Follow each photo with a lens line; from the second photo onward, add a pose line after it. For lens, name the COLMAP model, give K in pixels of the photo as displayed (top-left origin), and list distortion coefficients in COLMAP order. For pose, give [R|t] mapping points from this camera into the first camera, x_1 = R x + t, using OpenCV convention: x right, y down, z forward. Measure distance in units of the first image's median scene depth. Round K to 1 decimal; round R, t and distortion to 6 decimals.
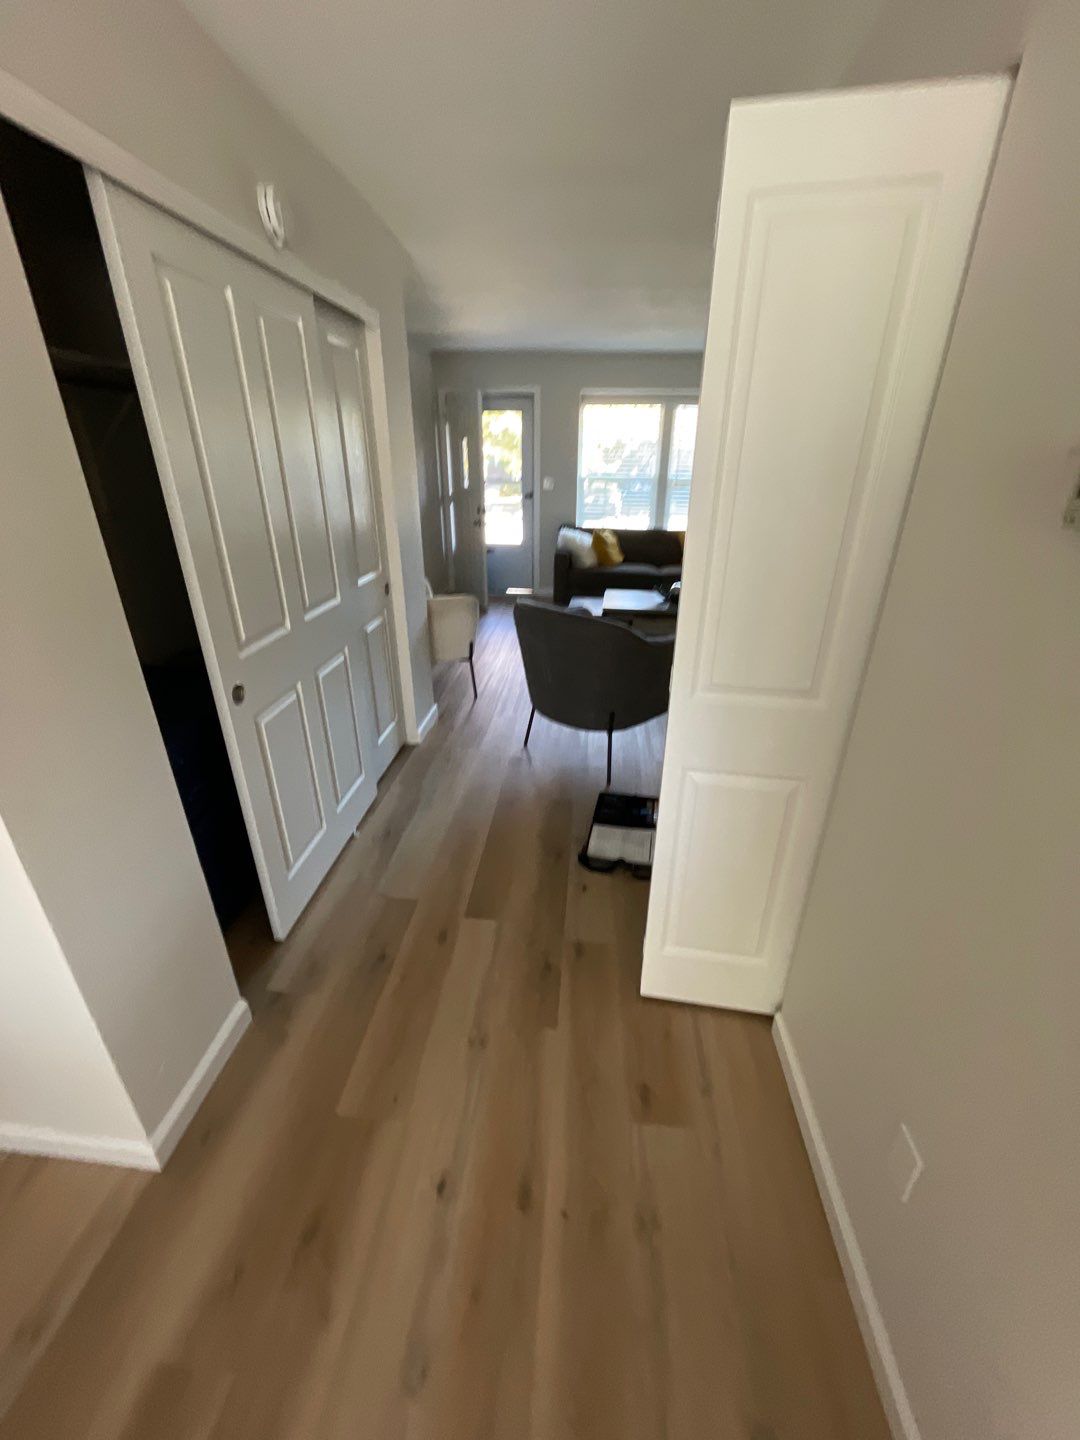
lens RADIAL K [[597.6, 0, 540.0], [0, 597.6, 720.0], [0, 0, 1]] dist [0.000500, -0.000227]
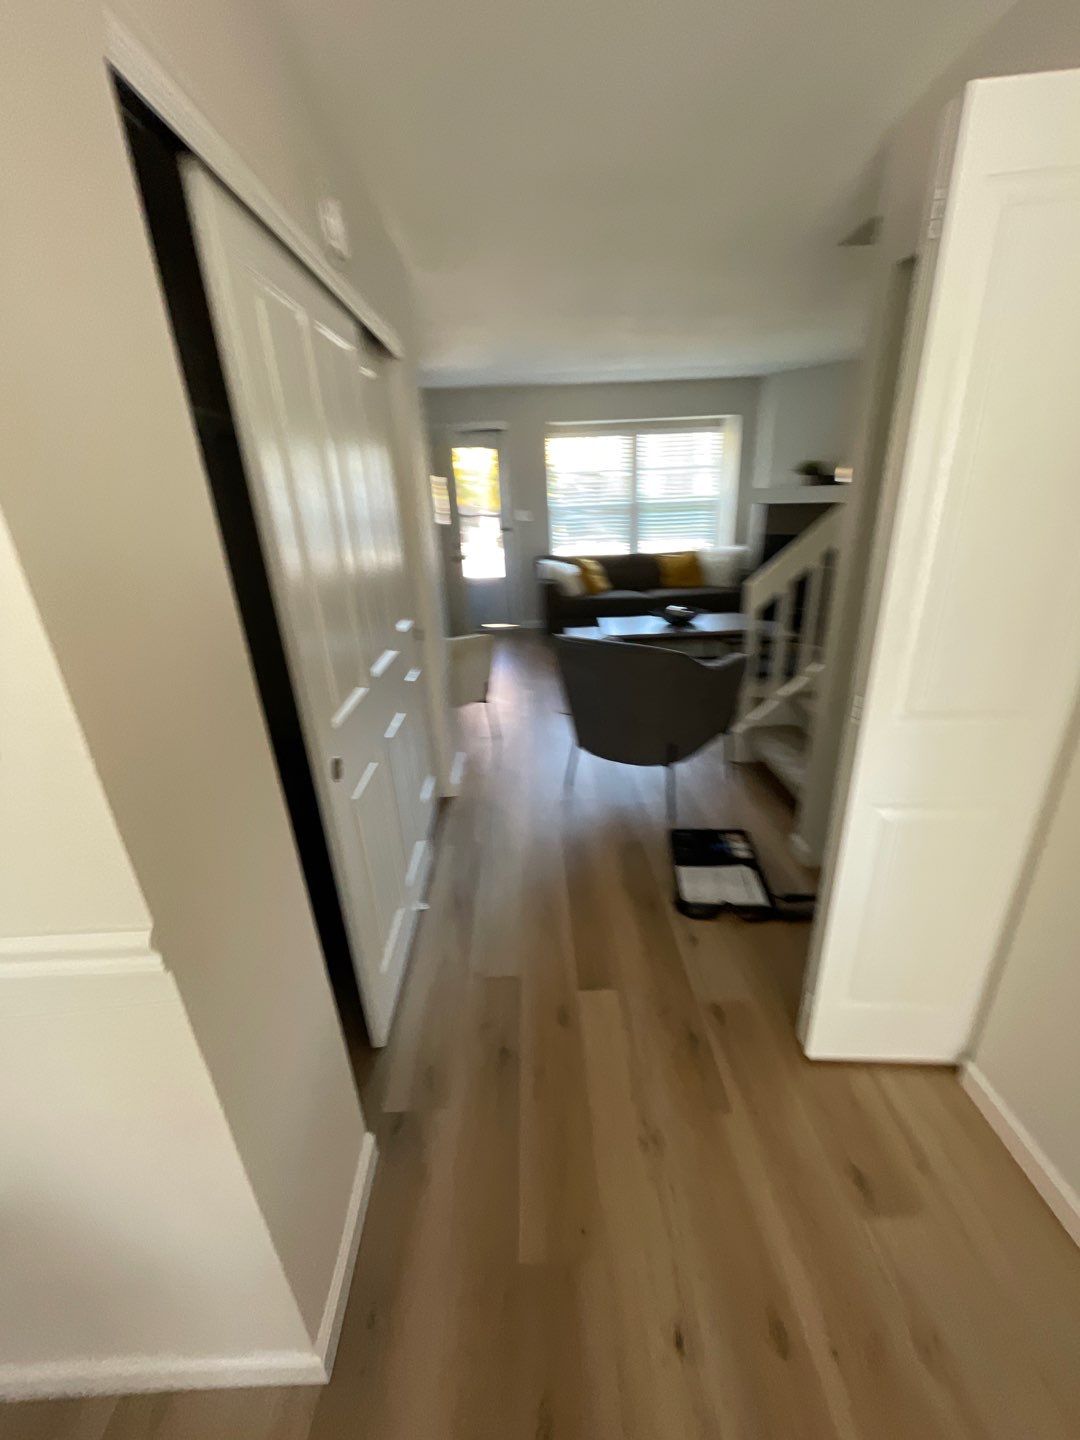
lens RADIAL K [[597.6, 0, 540.0], [0, 597.6, 720.0], [0, 0, 1]] dist [0.000500, -0.000227]
pose [[0.992219, -0.088591, 0.087479, -0.181845], [0.092720, 0.994706, -0.044316, -0.030903], [-0.083090, 0.052082, 0.995180, 0.073898]]
